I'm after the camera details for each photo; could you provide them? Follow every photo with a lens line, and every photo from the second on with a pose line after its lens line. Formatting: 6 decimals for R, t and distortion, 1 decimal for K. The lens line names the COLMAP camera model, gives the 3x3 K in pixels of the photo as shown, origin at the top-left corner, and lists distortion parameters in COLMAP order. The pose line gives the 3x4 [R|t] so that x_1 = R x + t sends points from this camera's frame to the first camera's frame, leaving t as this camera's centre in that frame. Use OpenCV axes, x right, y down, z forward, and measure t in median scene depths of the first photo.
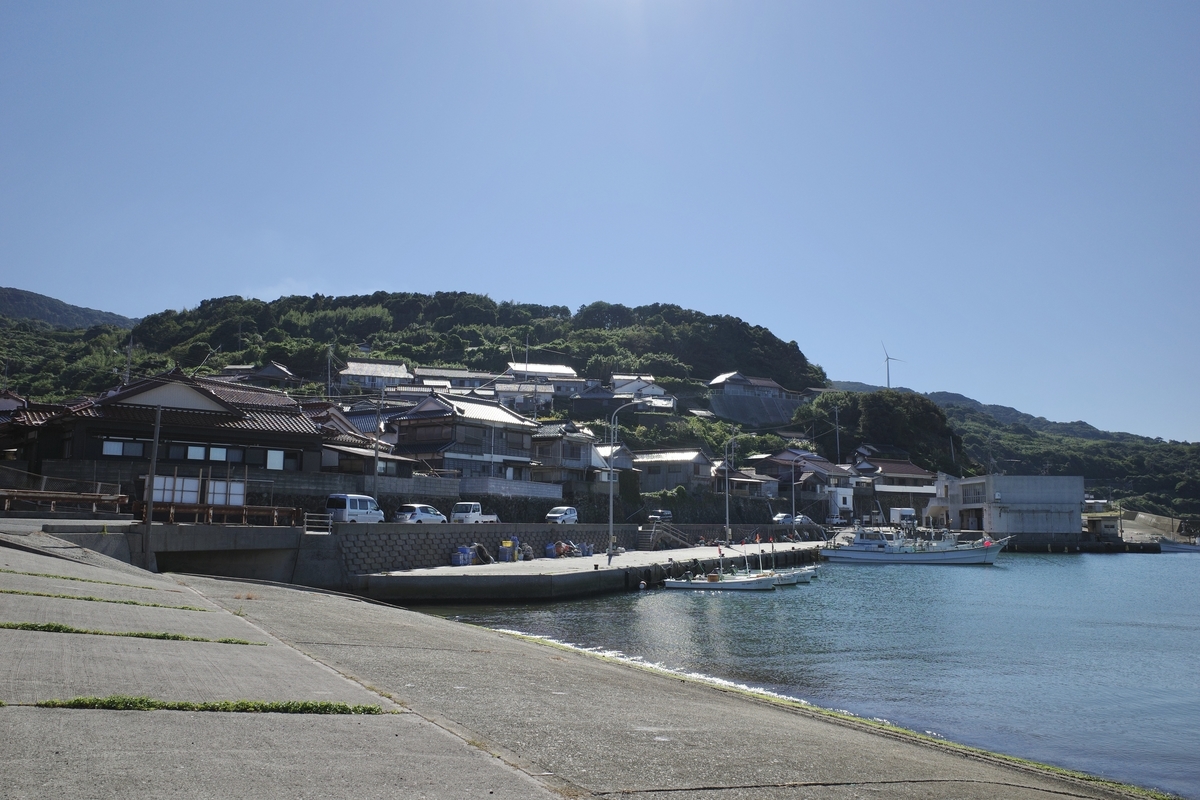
lens RADIAL K [[974.0, 0, 600.0], [0, 974.0, 400.0], [0, 0, 1]] dist [-0.078328, 0.111768]
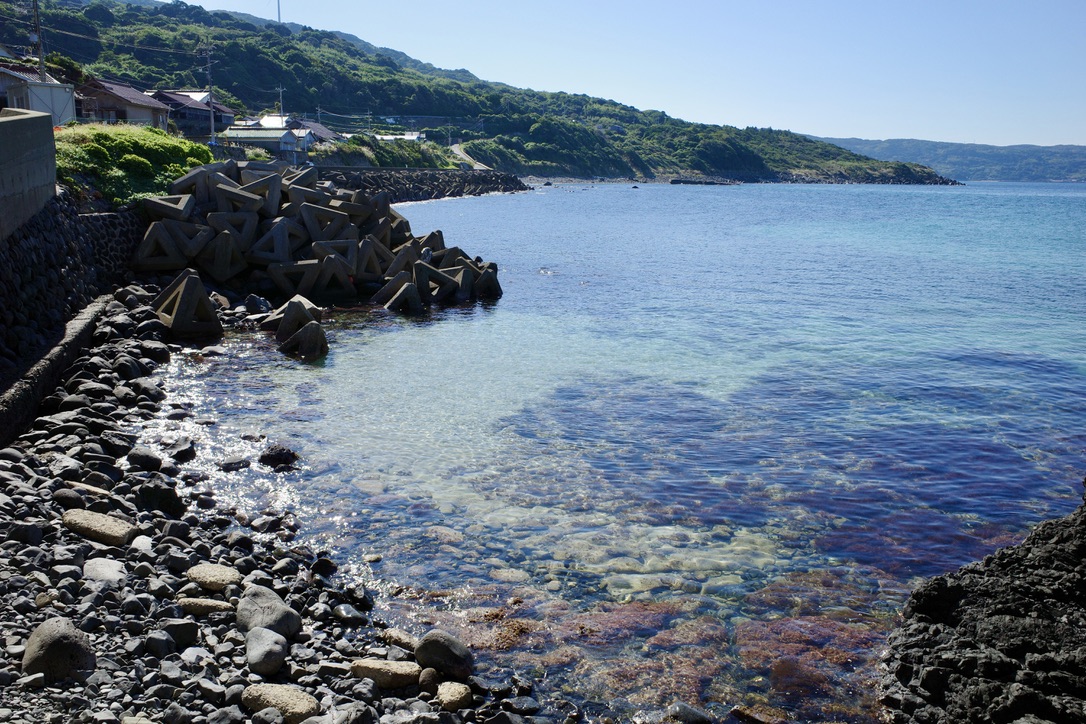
lens RADIAL K [[881.5, 0, 543.0], [0, 881.5, 362.0], [0, 0, 1]] dist [-0.078328, 0.111768]
pose [[0.859541, -0.104389, 0.500291, 0.190489], [-0.070584, 0.945288, 0.318510, 0.035531], [-0.506168, -0.309085, 0.805146, 0.291042]]
